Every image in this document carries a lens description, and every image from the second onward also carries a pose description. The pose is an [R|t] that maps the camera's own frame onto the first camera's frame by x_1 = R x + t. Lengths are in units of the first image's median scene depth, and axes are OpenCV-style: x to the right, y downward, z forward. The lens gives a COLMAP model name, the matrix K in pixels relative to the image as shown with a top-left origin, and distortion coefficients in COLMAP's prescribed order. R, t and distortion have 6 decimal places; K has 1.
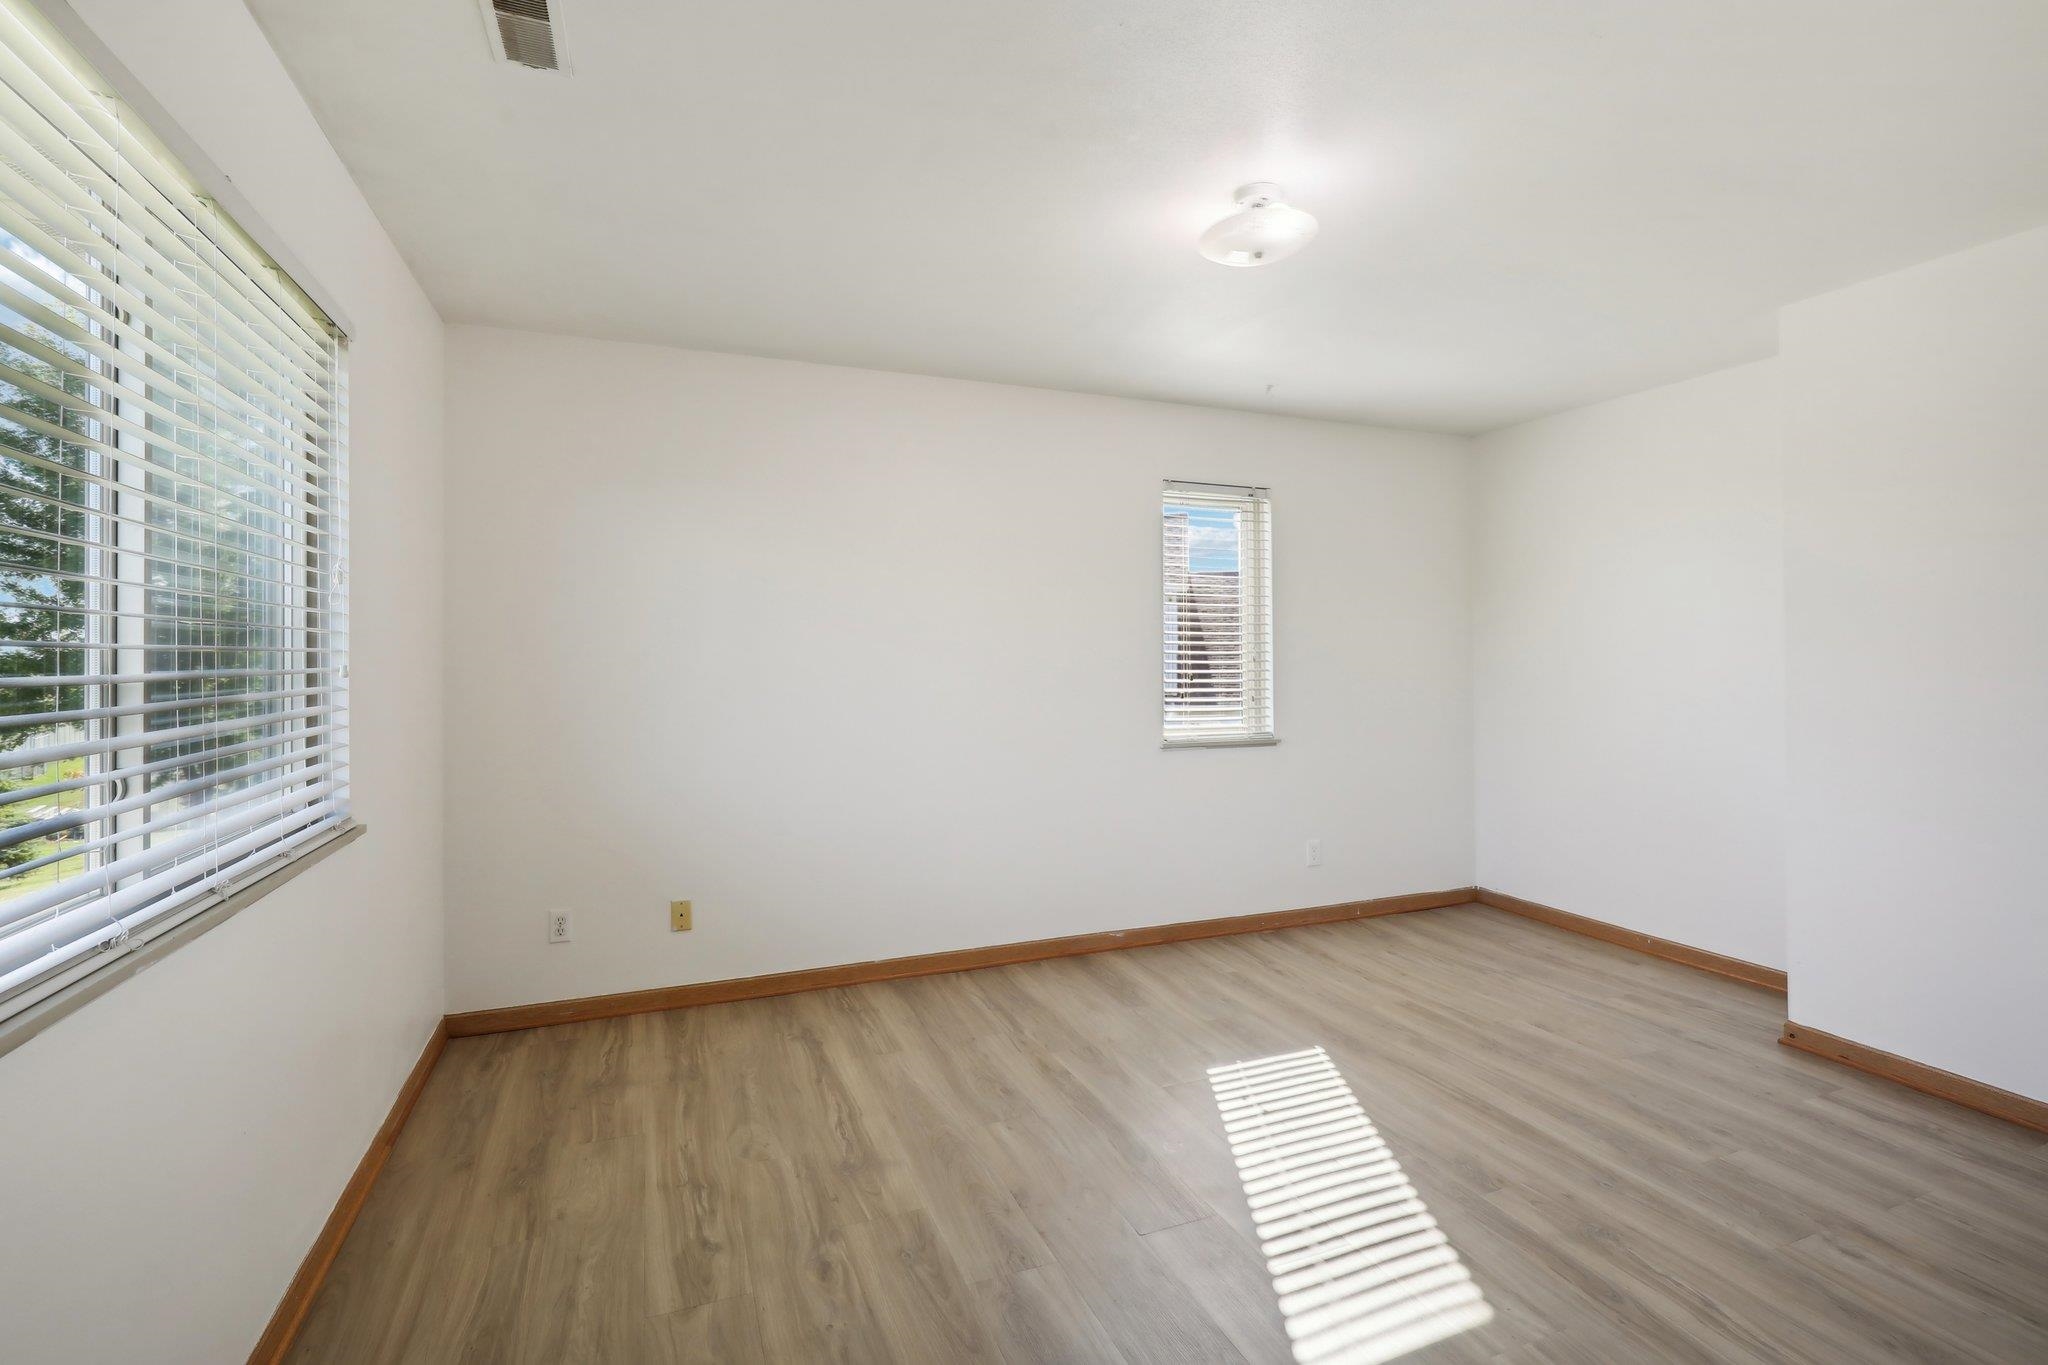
lens RADIAL K [[962.1, 0, 1039.7], [0, 962.1, 650.7], [0, 0, 1]] dist [0.003243, 0.000696]
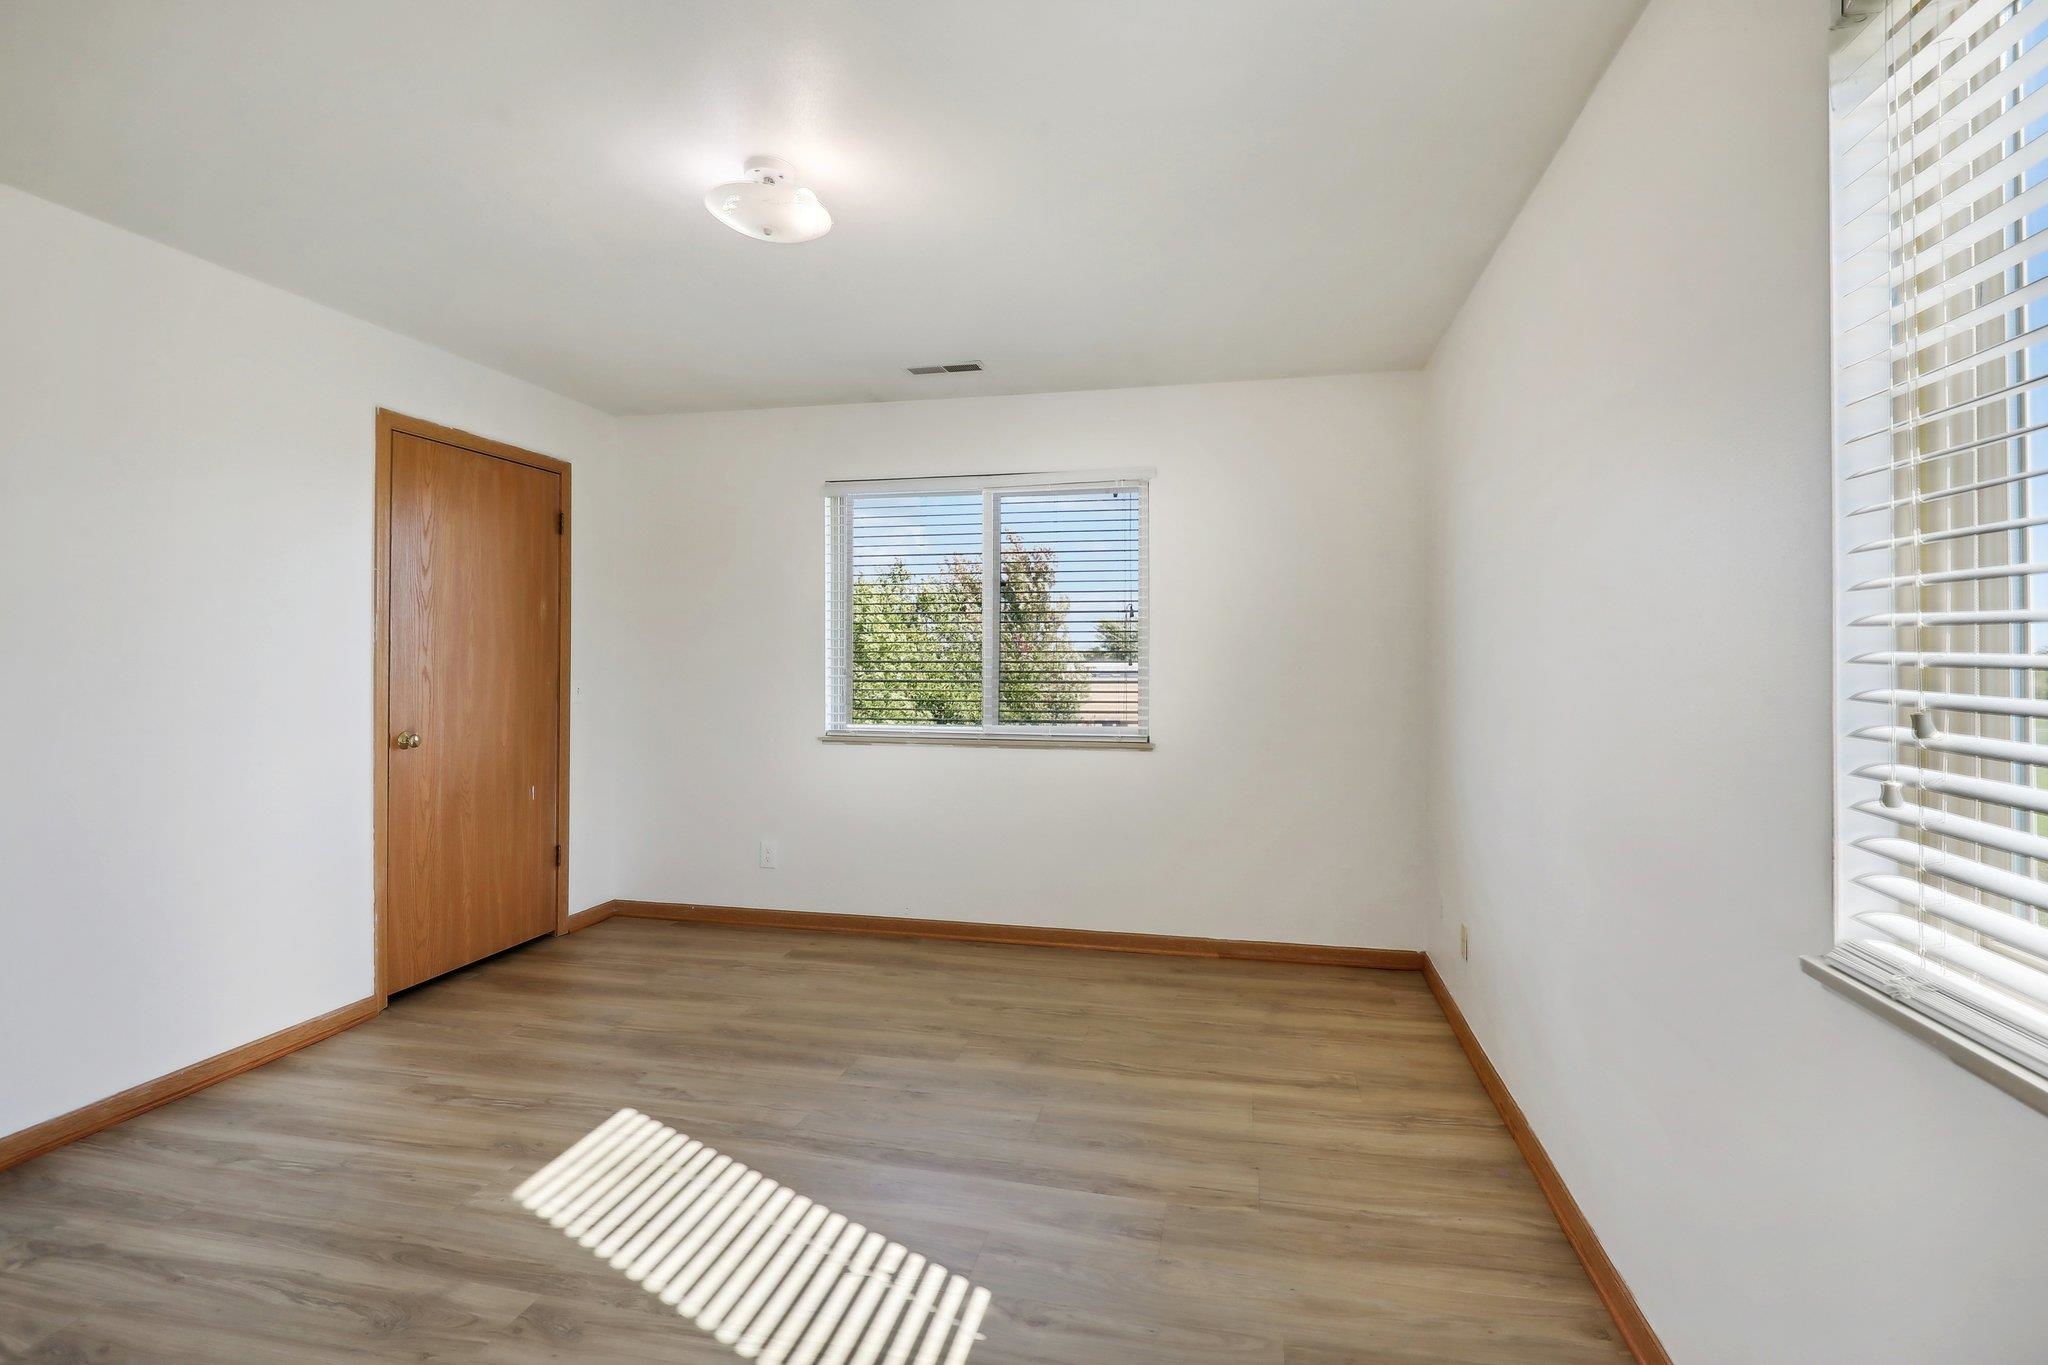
lens RADIAL K [[969.0, 0, 1033.0], [0, 969.0, 657.8], [0, 0, 1]] dist [0.003813, -0.005157]
pose [[-0.569580, 0.004138, -0.821926, 0.696283], [0.004693, 0.999987, 0.001783, 0.015689], [0.821923, -0.002842, -0.569592, 1.416977]]
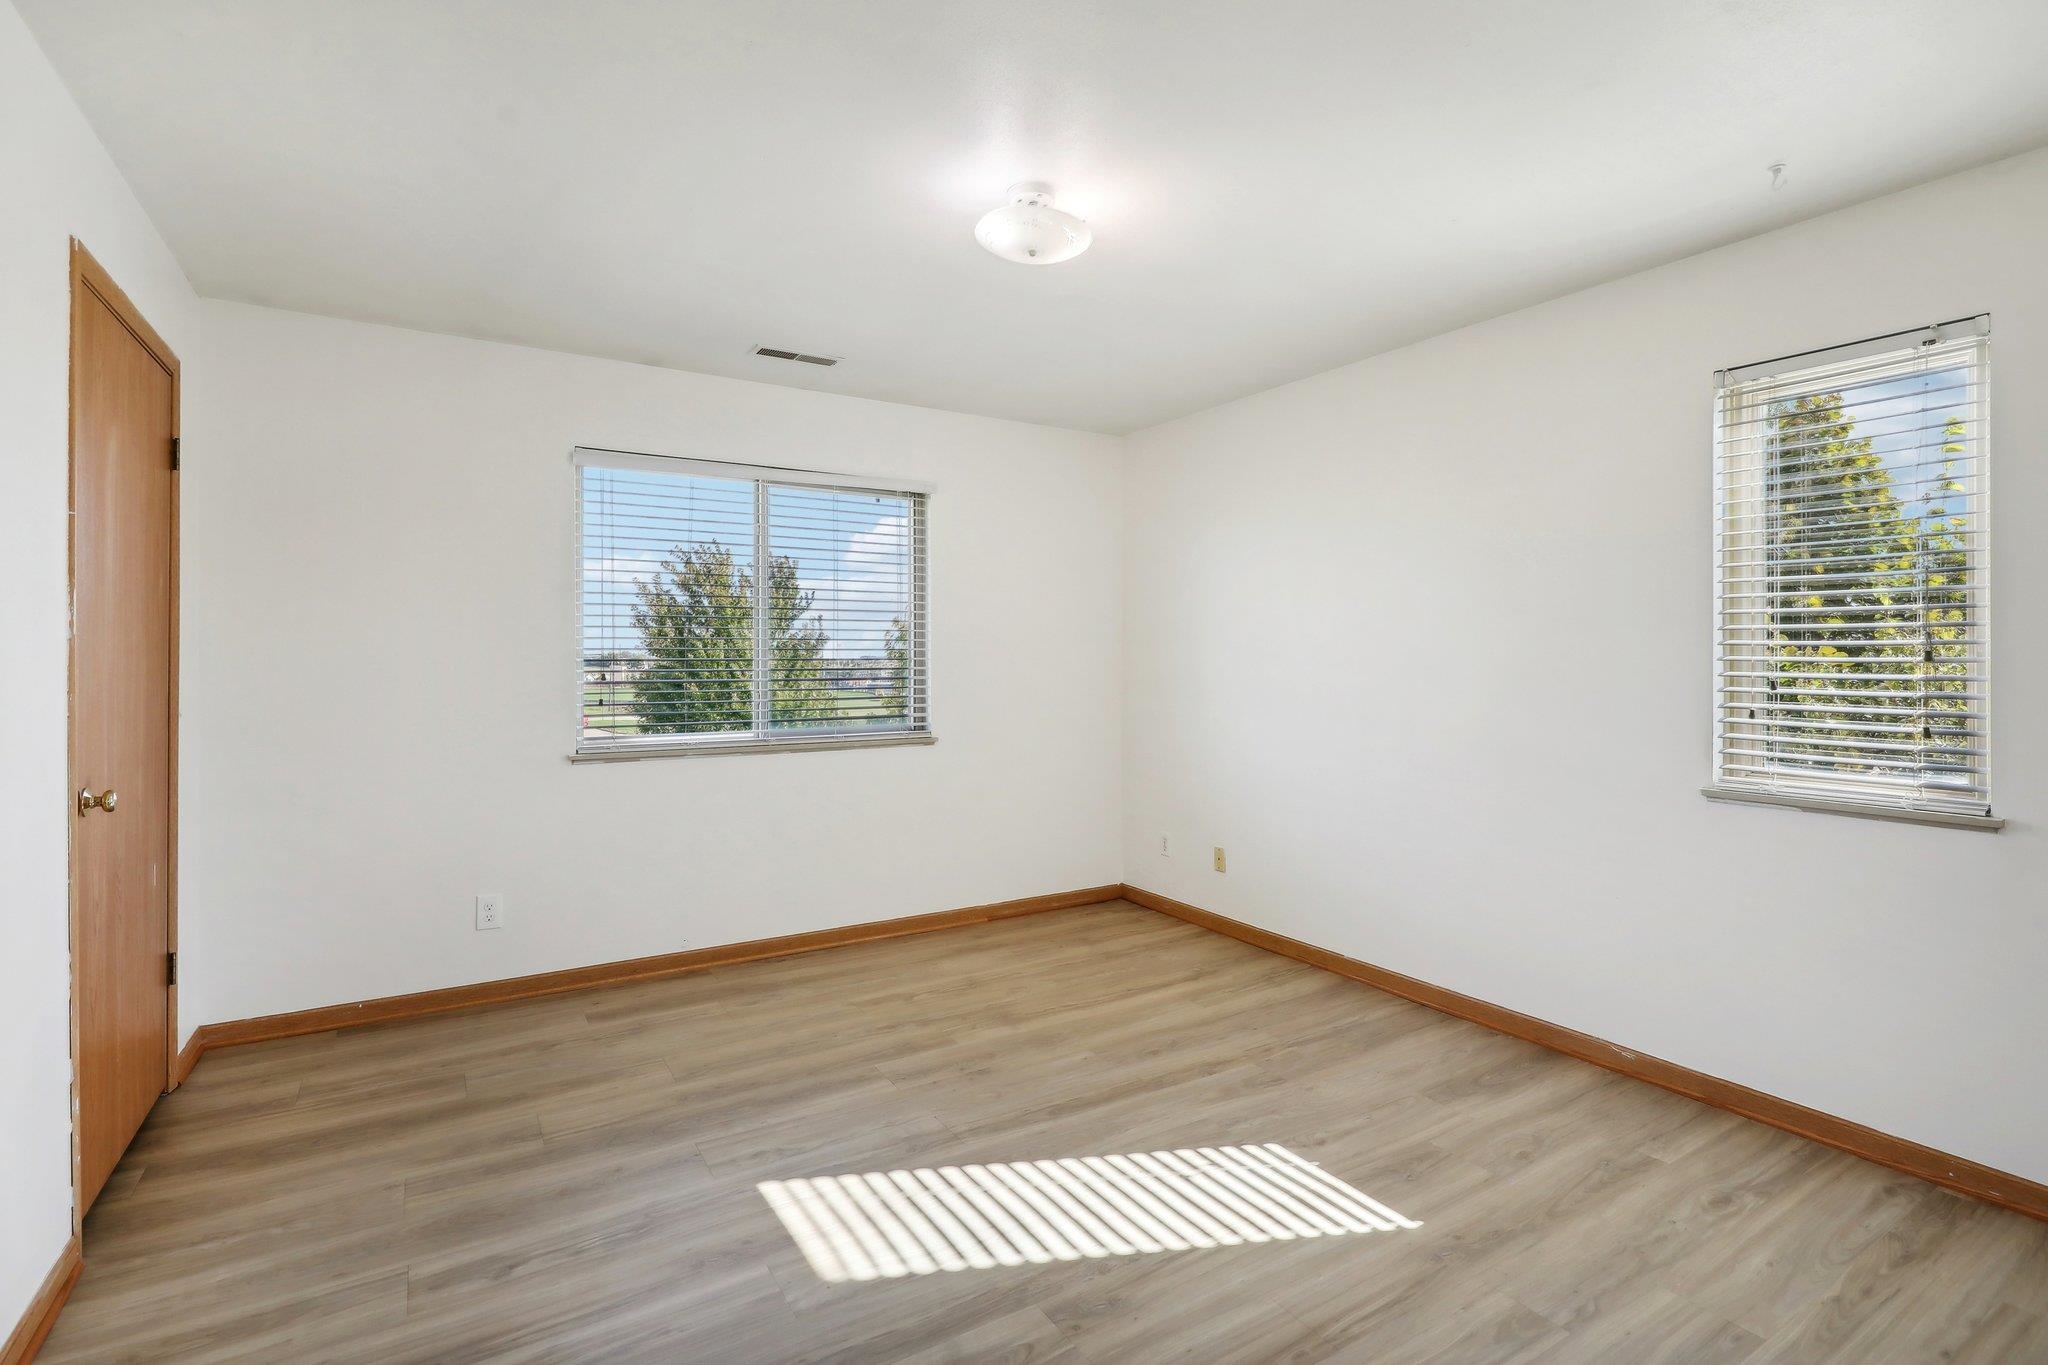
lens RADIAL K [[975.4, 0, 1053.5], [0, 975.4, 665.5], [0, 0, 1]] dist [-0.001108, -0.000989]
pose [[0.181922, 0.013960, -0.983214, 0.985074], [0.004113, 0.999880, 0.014957, 0.007493], [0.983304, -0.006765, 0.181843, 0.674294]]
